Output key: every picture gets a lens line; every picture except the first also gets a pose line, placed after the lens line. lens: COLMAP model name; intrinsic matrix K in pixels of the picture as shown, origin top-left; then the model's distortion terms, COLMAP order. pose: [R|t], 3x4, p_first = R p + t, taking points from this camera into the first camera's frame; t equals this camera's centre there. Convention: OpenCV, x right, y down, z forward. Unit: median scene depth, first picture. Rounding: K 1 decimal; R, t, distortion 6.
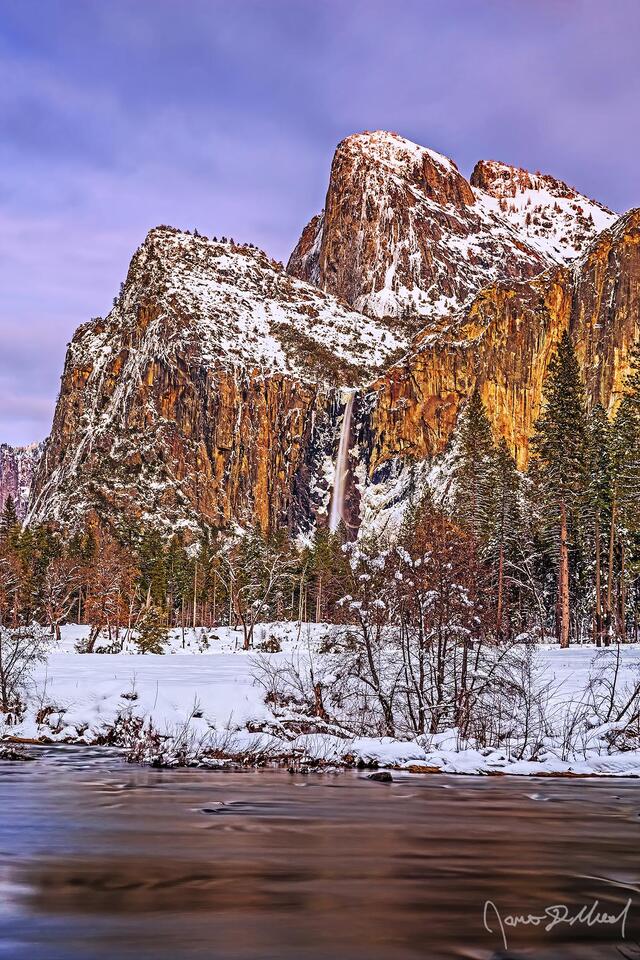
lens RADIAL K [[1425.4, 0, 320.5], [0, 1425.4, 490.3], [0, 0, 1]] dist [0.127469, 0.000000]
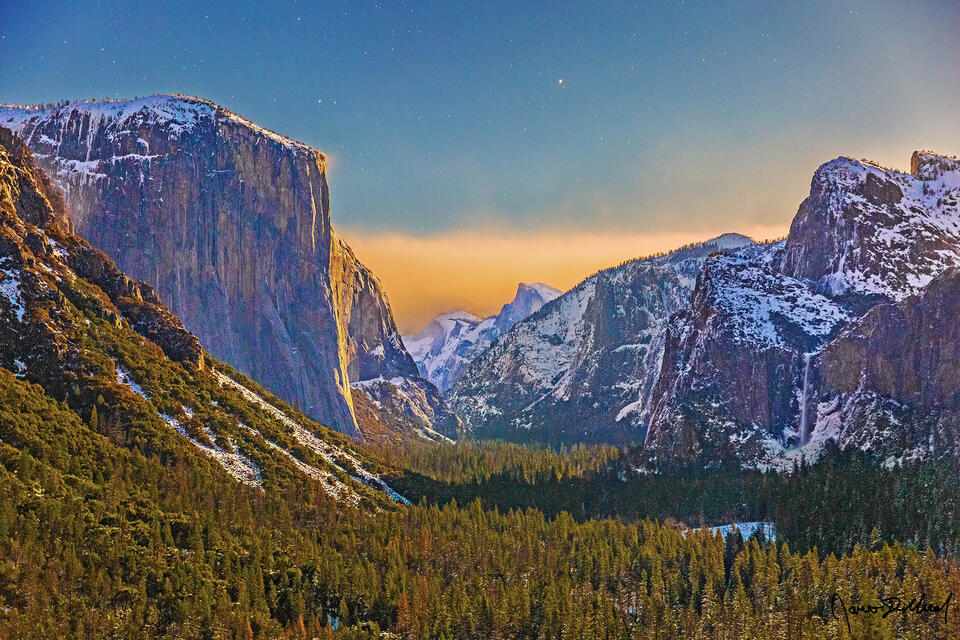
lens RADIAL K [[1425.4, 0, 474.6], [0, 1425.4, 317.9], [0, 0, 1]] dist [0.127469, 0.000000]
pose [[0.957825, -0.036991, -0.284961, 0.133435], [0.056587, 0.996542, 0.060841, -0.244923], [0.281725, -0.074400, 0.956606, -0.969894]]
